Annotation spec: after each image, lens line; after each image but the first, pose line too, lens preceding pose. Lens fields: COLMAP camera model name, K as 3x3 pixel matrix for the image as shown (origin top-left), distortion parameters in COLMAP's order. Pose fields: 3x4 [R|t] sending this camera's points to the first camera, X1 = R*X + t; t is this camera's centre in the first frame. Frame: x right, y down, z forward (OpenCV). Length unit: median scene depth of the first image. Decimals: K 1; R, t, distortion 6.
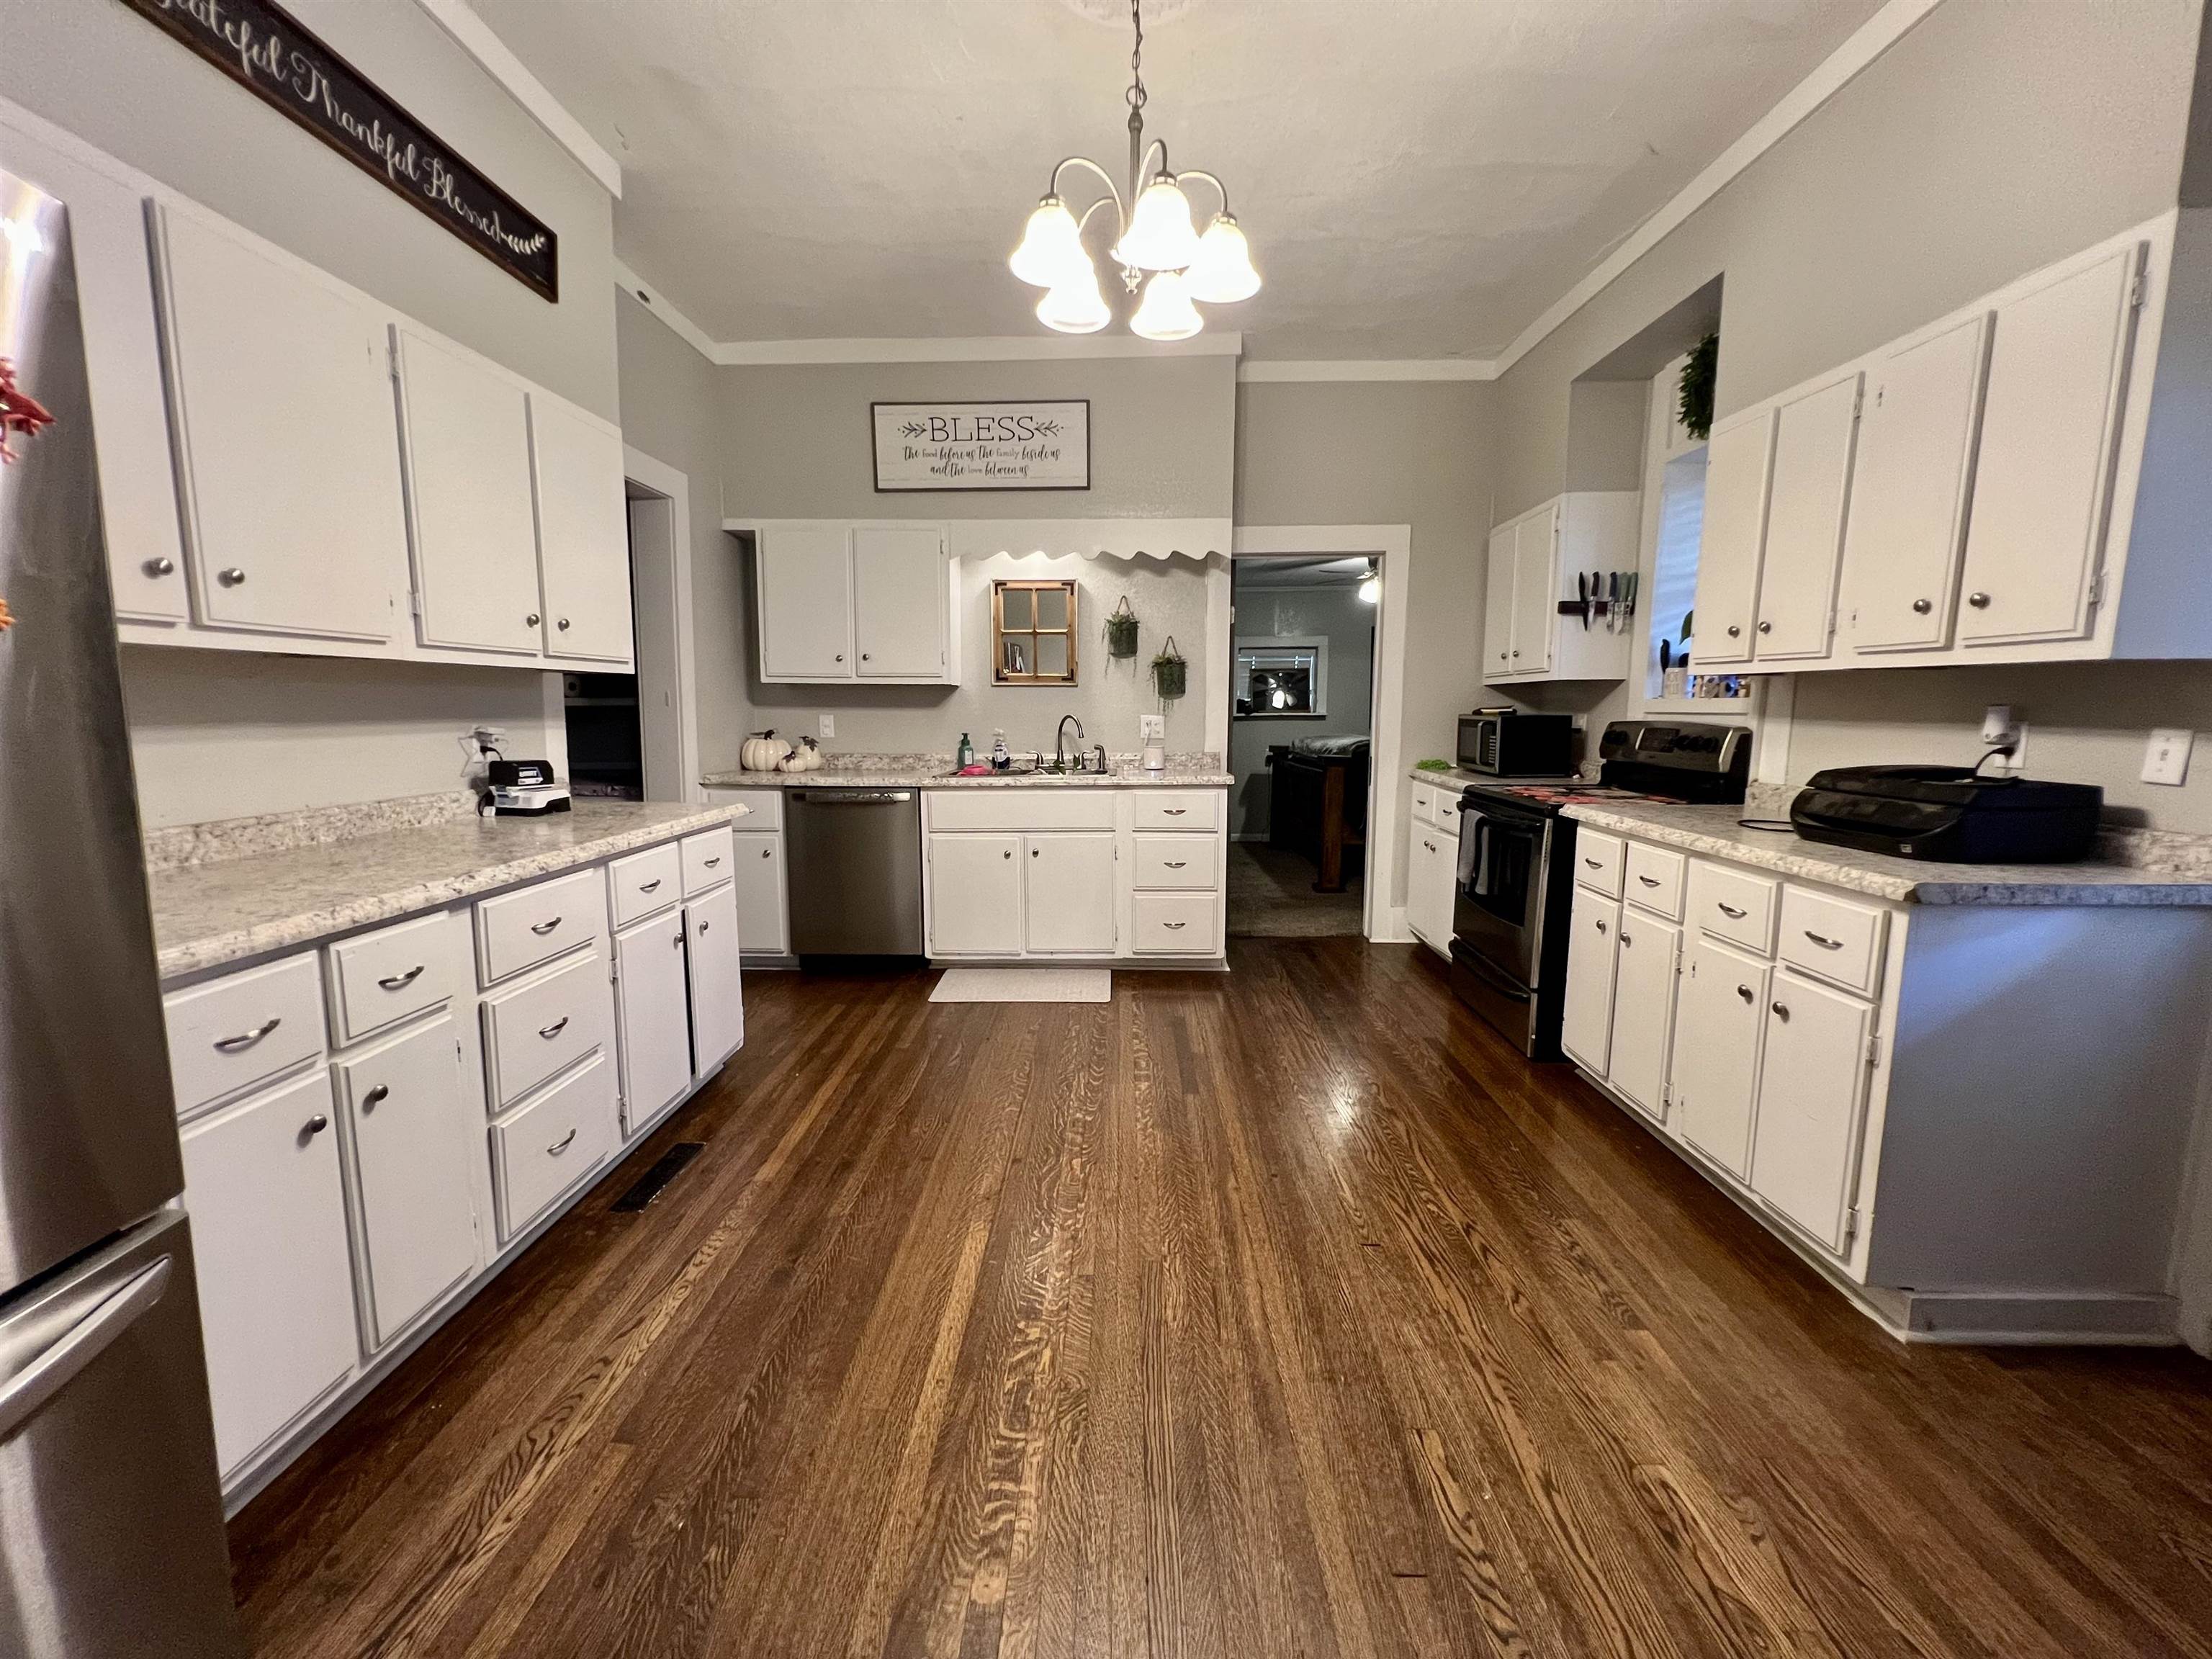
lens RADIAL K [[917.7, 0, 1102.5], [0, 917.7, 825.6], [0, 0, 1]] dist [0.000007, -0.000005]
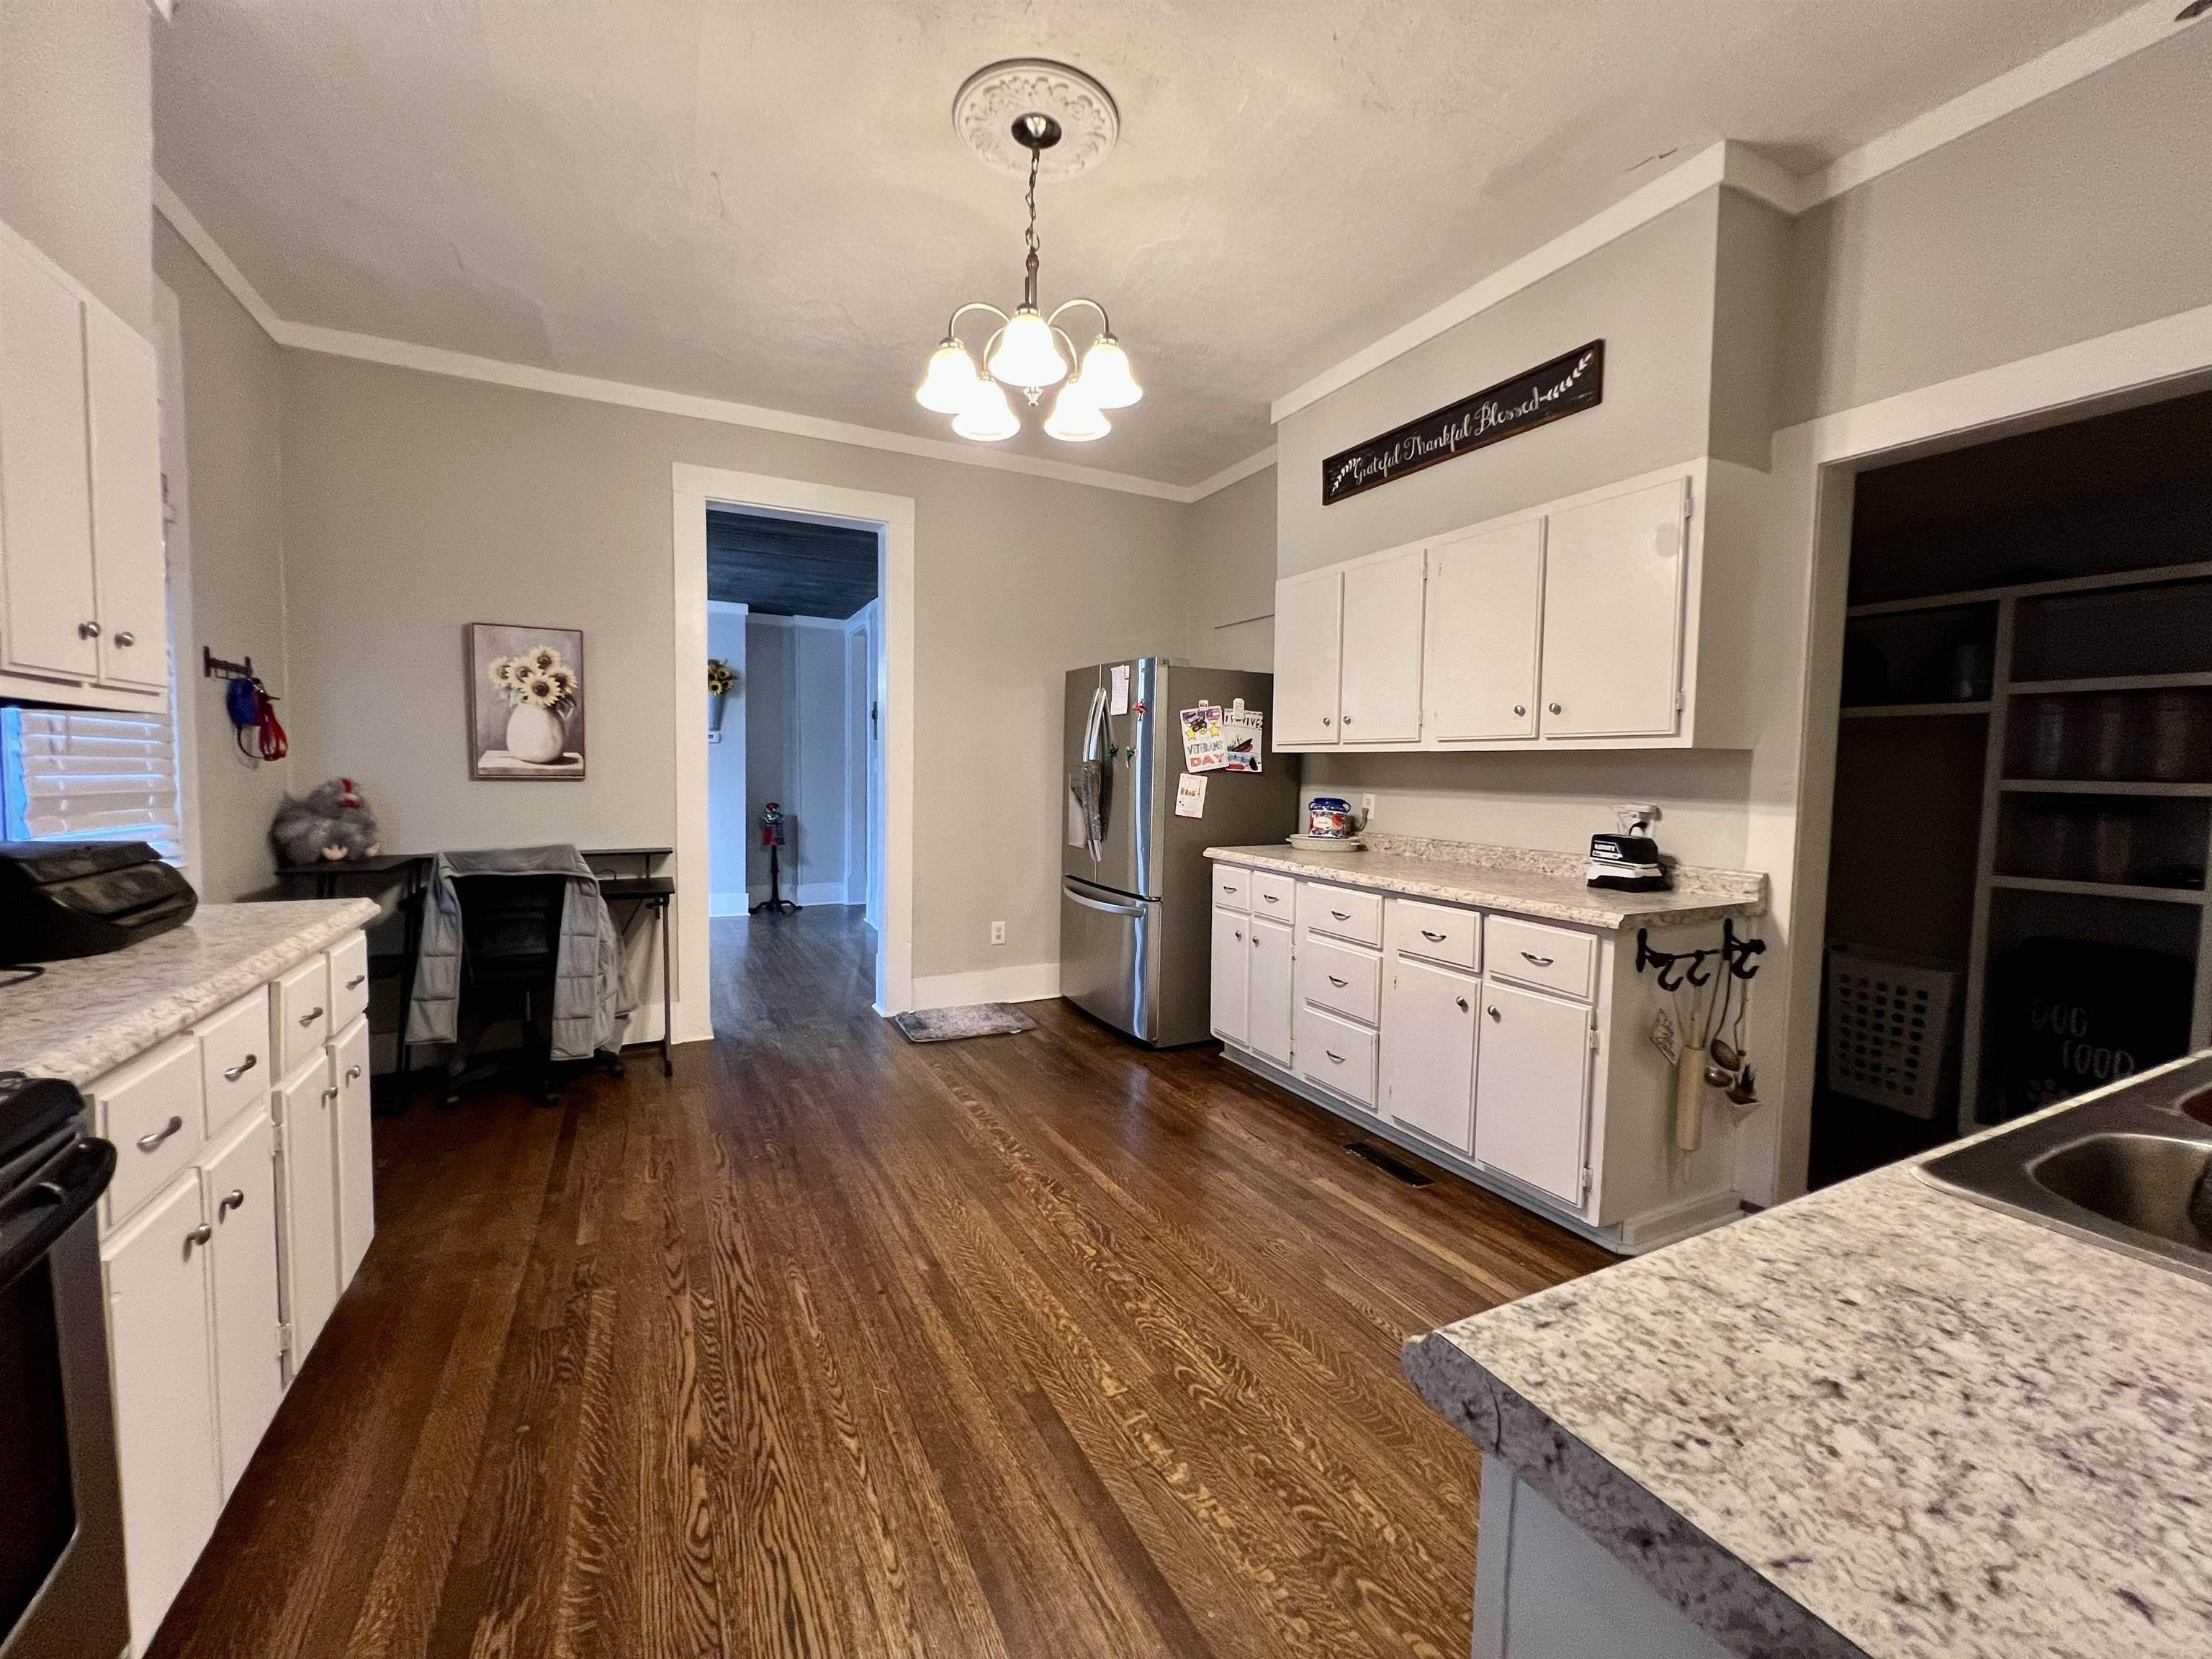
lens RADIAL K [[917.7, 0, 1102.5], [0, 917.7, 825.6], [0, 0, 1]] dist [0.000007, -0.000005]
pose [[-0.887176, 0.008153, -0.461360, 0.449991], [-0.080750, 0.981672, 0.172627, -0.261745], [0.454311, 0.190405, -0.870257, 1.988877]]
